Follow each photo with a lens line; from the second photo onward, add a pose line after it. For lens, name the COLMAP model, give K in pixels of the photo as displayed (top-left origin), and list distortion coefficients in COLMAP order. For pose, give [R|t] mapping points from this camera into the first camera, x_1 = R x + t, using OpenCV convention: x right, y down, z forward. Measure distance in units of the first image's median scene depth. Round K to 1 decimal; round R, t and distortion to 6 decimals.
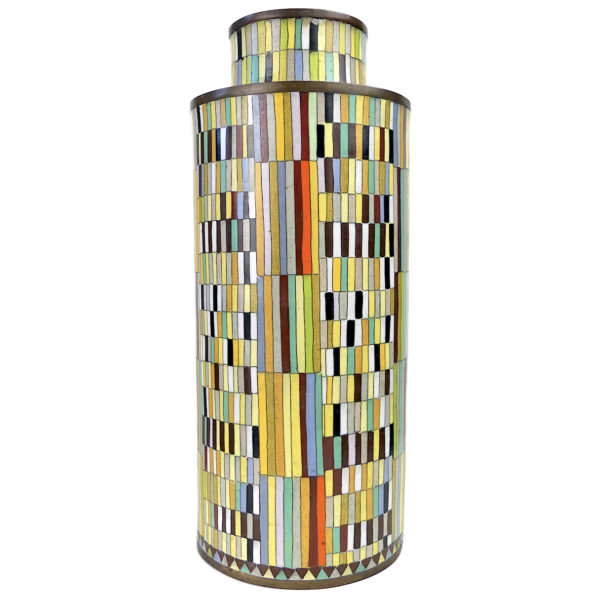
lens RADIAL K [[633.8, 0, 292.2], [0, 633.8, 299.5], [0, 0, 1]] dist [-0.012985, -0.004038]
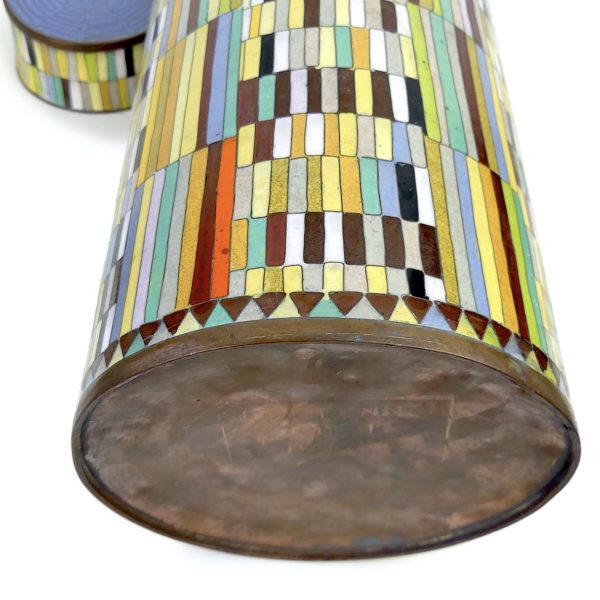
lens RADIAL K [[835.9, 0, 300.0], [0, 835.9, 300.0], [0, 0, 1]] dist [0.005299, 0.005486]
pose [[0.861888, -0.292123, -0.414504, 0.311418], [-0.055187, 0.758513, -0.649316, 0.768635], [0.504087, 0.582513, 0.637632, 0.698289]]
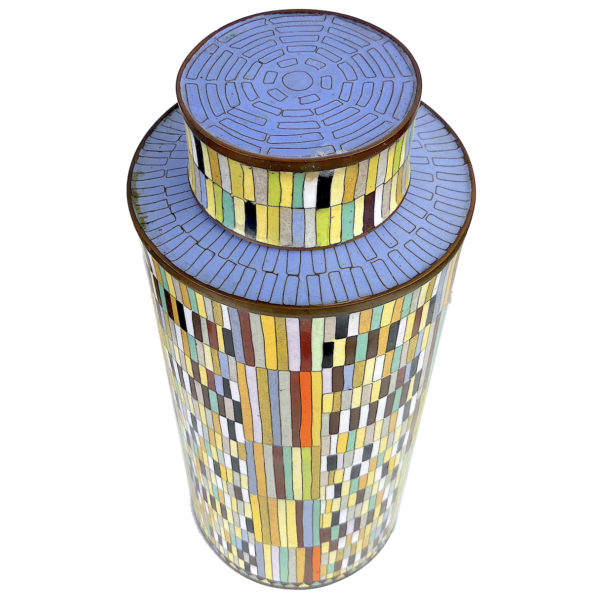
lens RADIAL K [[835.9, 0, 300.0], [0, 835.9, 300.0], [0, 0, 1]] dist [0.005299, 0.005486]
pose [[0.999928, 0.002958, 0.011620, 0.002492], [-0.010471, 0.687610, 0.726005, -0.924792], [-0.005843, -0.726074, 0.687591, 0.383143]]
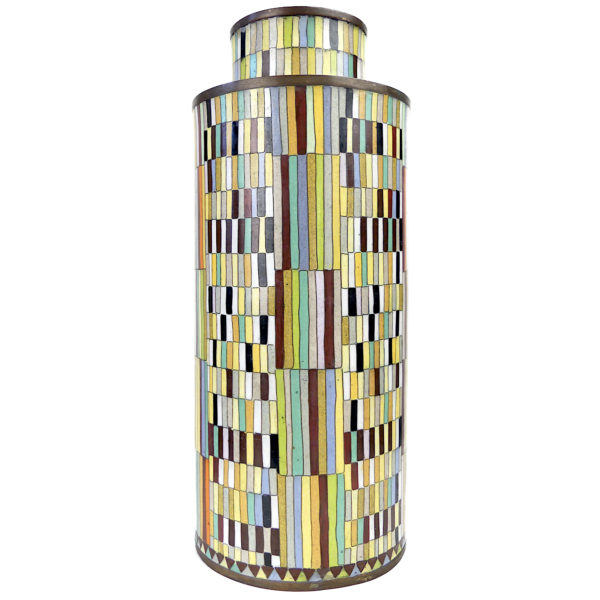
lens RADIAL K [[633.8, 0, 292.2], [0, 633.8, 299.5], [0, 0, 1]] dist [-0.012985, -0.004038]
pose [[0.445608, 0.063738, -0.892957, 1.038002], [-0.081982, 0.996176, 0.030195, -0.031178], [0.891467, 0.059751, 0.449129, 0.631889]]
